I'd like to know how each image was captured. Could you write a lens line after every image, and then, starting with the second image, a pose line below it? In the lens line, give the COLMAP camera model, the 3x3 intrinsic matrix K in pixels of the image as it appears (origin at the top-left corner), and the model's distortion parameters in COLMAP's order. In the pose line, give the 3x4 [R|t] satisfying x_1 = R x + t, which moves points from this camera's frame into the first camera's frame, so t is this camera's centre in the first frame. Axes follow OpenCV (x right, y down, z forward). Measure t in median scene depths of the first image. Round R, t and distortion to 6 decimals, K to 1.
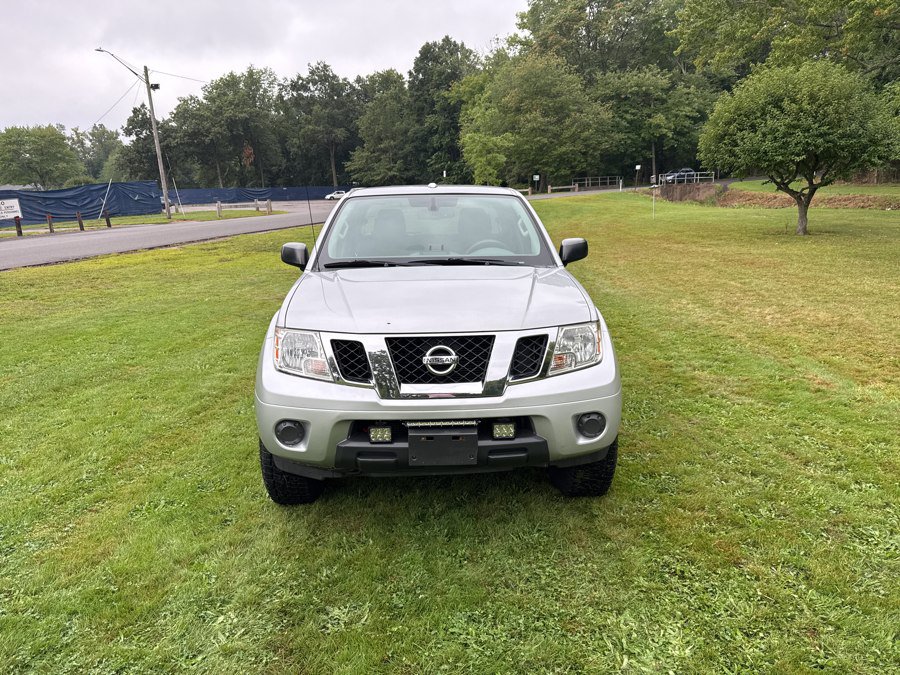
lens RADIAL K [[632.3, 0, 447.8], [0, 632.3, 339.5], [0, 0, 1]] dist [0.049421, -0.070614]
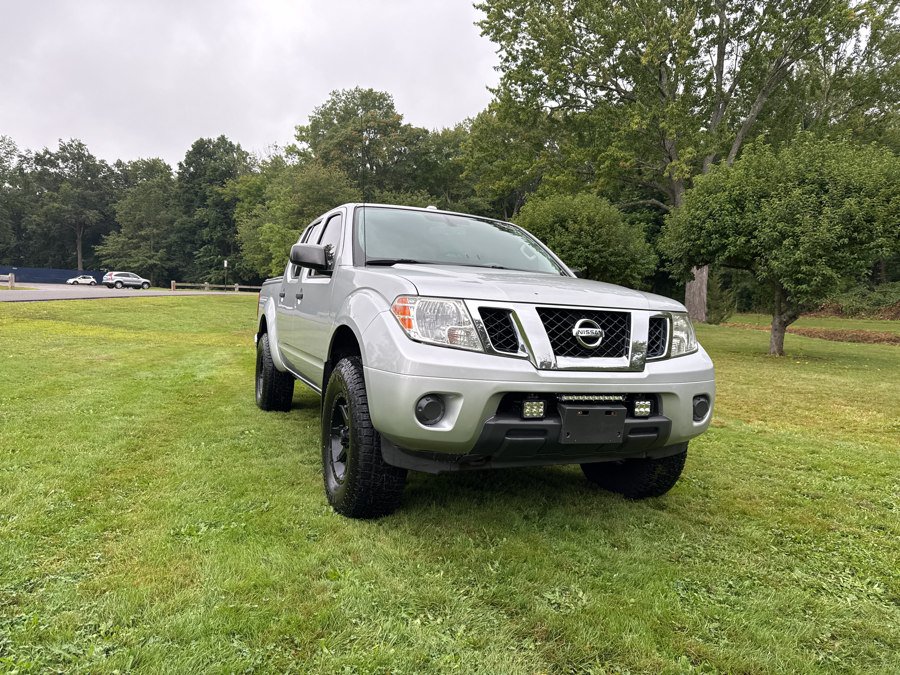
lens RADIAL K [[632.5, 0, 447.9], [0, 632.5, 336.6], [0, 0, 1]] dist [0.033372, -0.042399]
pose [[0.931868, 0.051956, 0.359057, -0.025745], [0.009316, 0.985939, -0.166844, 0.009075], [-0.362677, 0.158821, 0.918282, 0.008166]]
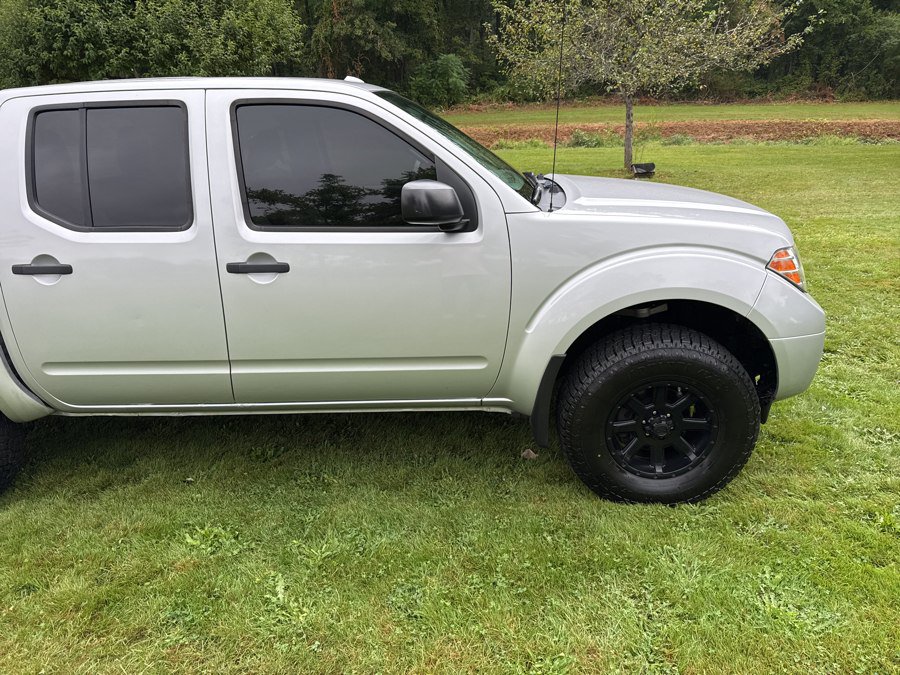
lens RADIAL K [[635.5, 0, 449.2], [0, 635.5, 340.8], [0, 0, 1]] dist [0.013610, -0.018470]
pose [[0.067998, -0.322076, 0.944269, -0.053770], [0.244315, 0.923018, 0.297234, -0.012366], [-0.967309, 0.210488, 0.141452, 0.064044]]
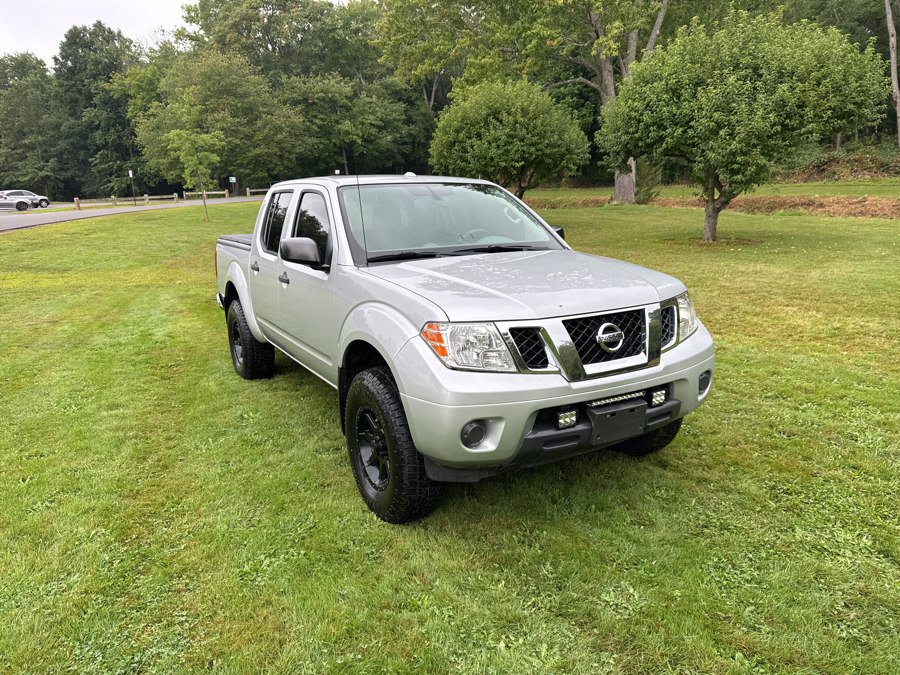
lens RADIAL K [[632.8, 0, 446.1], [0, 632.8, 340.7], [0, 0, 1]] dist [0.031438, -0.041379]
pose [[0.887130, -0.105945, 0.449196, -0.032247], [0.107932, 0.993931, 0.021266, -0.000547], [-0.448722, 0.029617, 0.893180, 0.009198]]
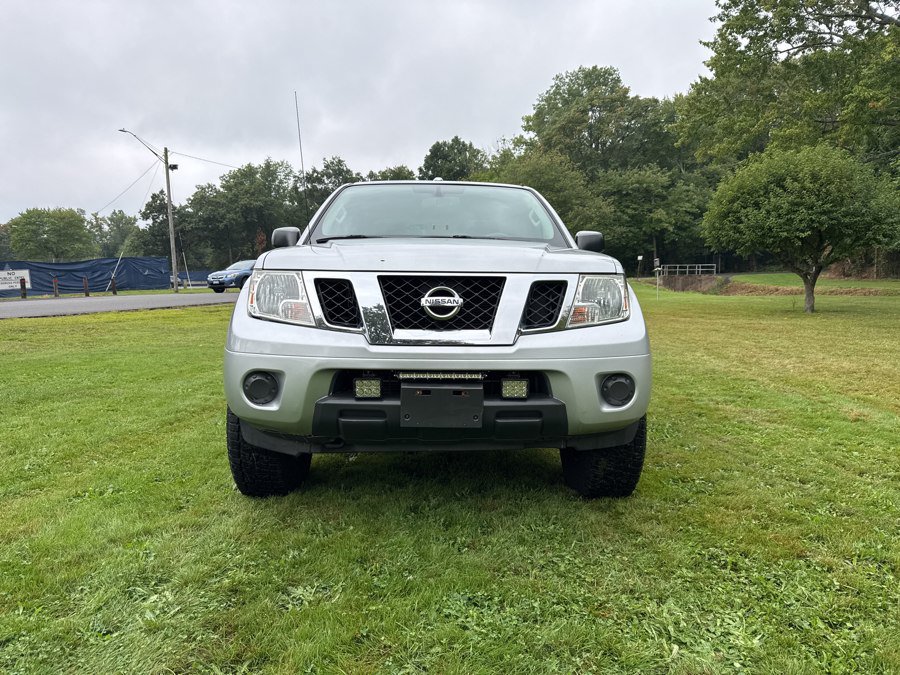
lens RADIAL K [[632.4, 0, 450.4], [0, 632.4, 339.2], [0, 0, 1]] dist [0.059661, -0.084005]
pose [[0.999691, 0.024733, -0.002659, 0.000179], [-0.024861, 0.989732, -0.140754, 0.009204], [-0.000850, 0.140777, 0.990041, 0.007209]]
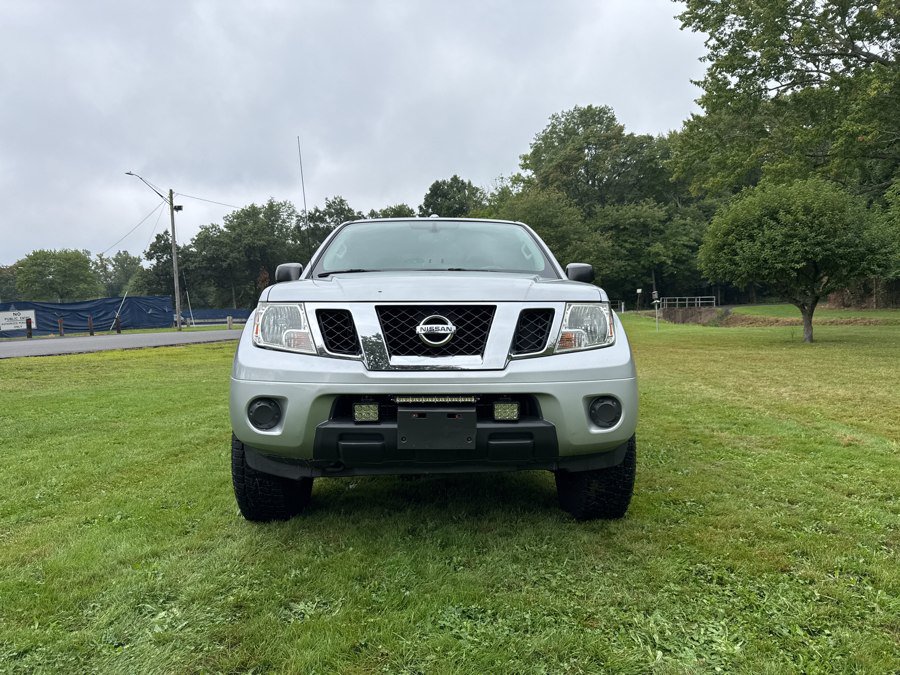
lens RADIAL K [[630.6, 0, 447.8], [0, 630.6, 337.6], [0, 0, 1]] dist [0.082097, -0.124471]
pose [[0.999868, 0.012592, -0.010260, 0.000694], [-0.014373, 0.980147, -0.197750, 0.010101], [0.007567, 0.197871, 0.980199, 0.005172]]
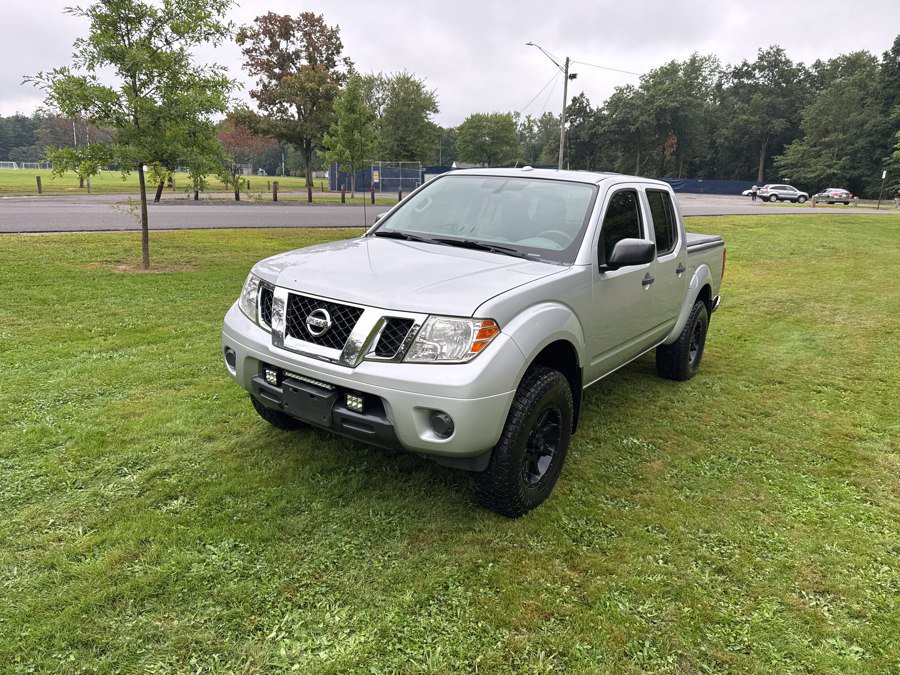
lens RADIAL K [[638.9, 0, 448.3], [0, 638.9, 332.0], [0, 0, 1]] dist [0.023563, -0.031089]
pose [[0.806701, 0.201607, -0.555508, 0.034980], [-0.200232, 0.977653, 0.064040, -0.002918], [0.556005, 0.059570, 0.829042, 0.010361]]
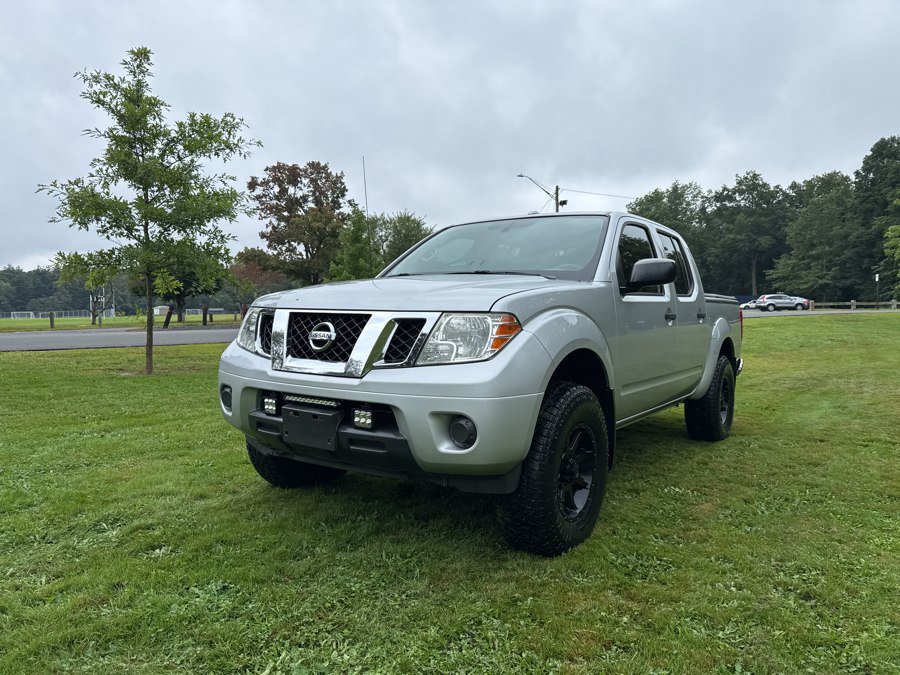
lens RADIAL K [[636.8, 0, 448.1], [0, 636.8, 331.6], [0, 0, 1]] dist [0.030711, -0.042617]
pose [[0.806543, 0.048066, -0.589219, 0.033070], [-0.154486, 0.979193, -0.131587, 0.005693], [0.570634, 0.197157, 0.797186, 0.014726]]
